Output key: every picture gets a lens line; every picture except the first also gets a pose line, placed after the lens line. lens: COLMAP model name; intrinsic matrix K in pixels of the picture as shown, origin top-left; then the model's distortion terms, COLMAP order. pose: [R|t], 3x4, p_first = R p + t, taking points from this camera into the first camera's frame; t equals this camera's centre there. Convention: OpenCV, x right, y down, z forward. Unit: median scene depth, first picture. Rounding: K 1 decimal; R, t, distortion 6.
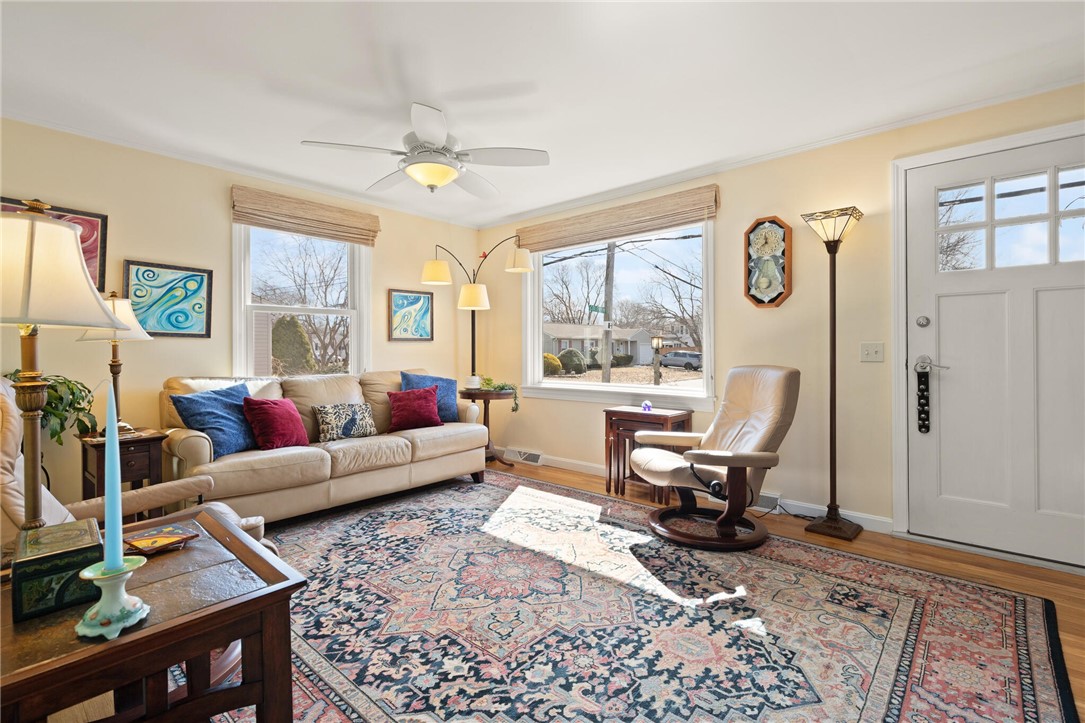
lens RADIAL K [[504.6, 0, 542.4], [0, 504.6, 346.4], [0, 0, 1]] dist [0.005138, -0.000436]
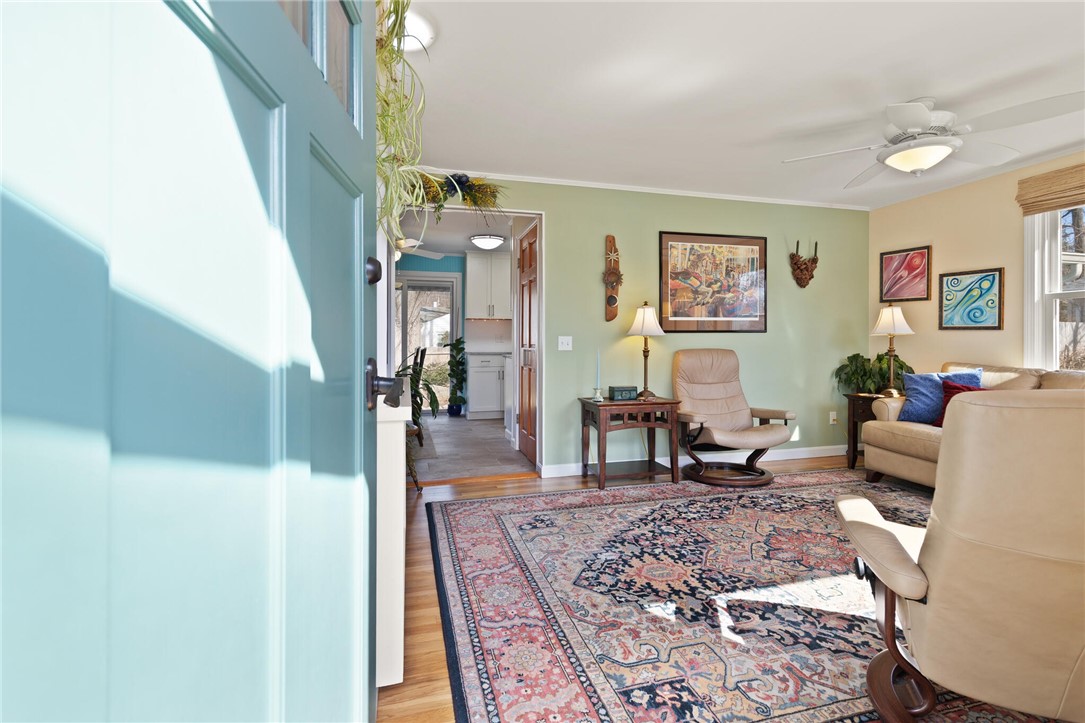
lens RADIAL K [[499.4, 0, 545.0], [0, 499.4, 352.8], [0, 0, 1]] dist [0.008168, -0.000617]
pose [[-0.547167, 0.022941, -0.836709, 1.313988], [0.007219, 0.999716, 0.022690, 0.001778], [0.836992, 0.006375, -0.547178, 1.262801]]
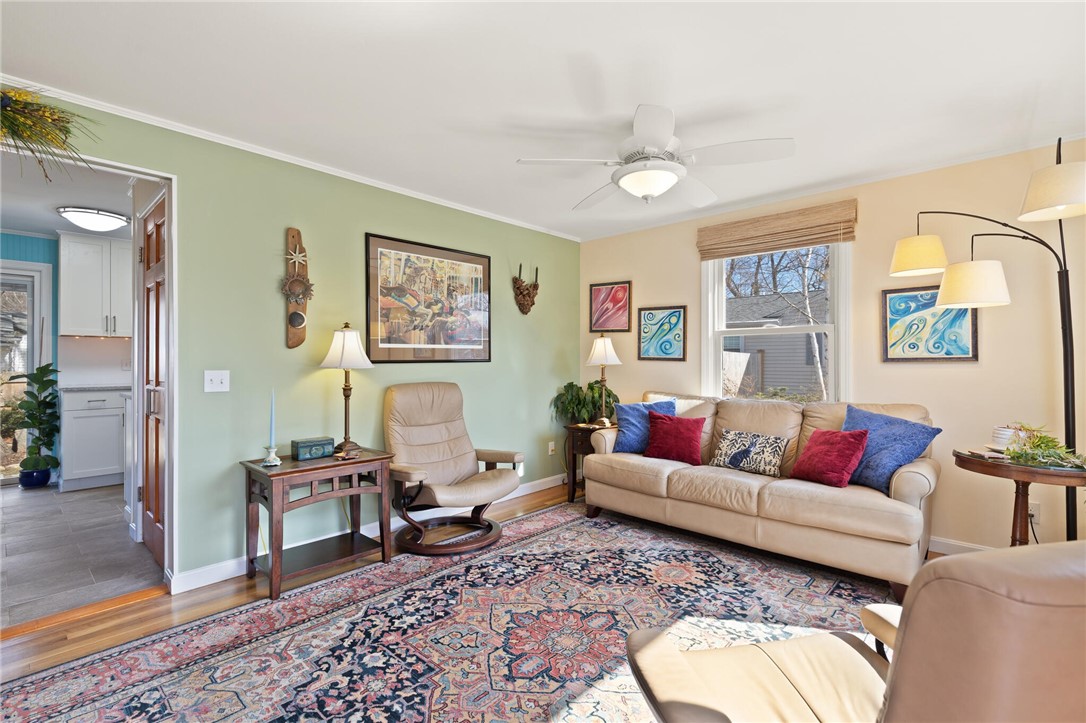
lens RADIAL K [[499.9, 0, 545.5], [0, 499.9, 352.8], [0, 0, 1]] dist [0.008168, -0.000617]
pose [[-0.023935, -0.009819, -0.999665, 0.928188], [0.006359, 0.999930, -0.009974, -0.043318], [0.999693, -0.006595, -0.023871, 1.144701]]
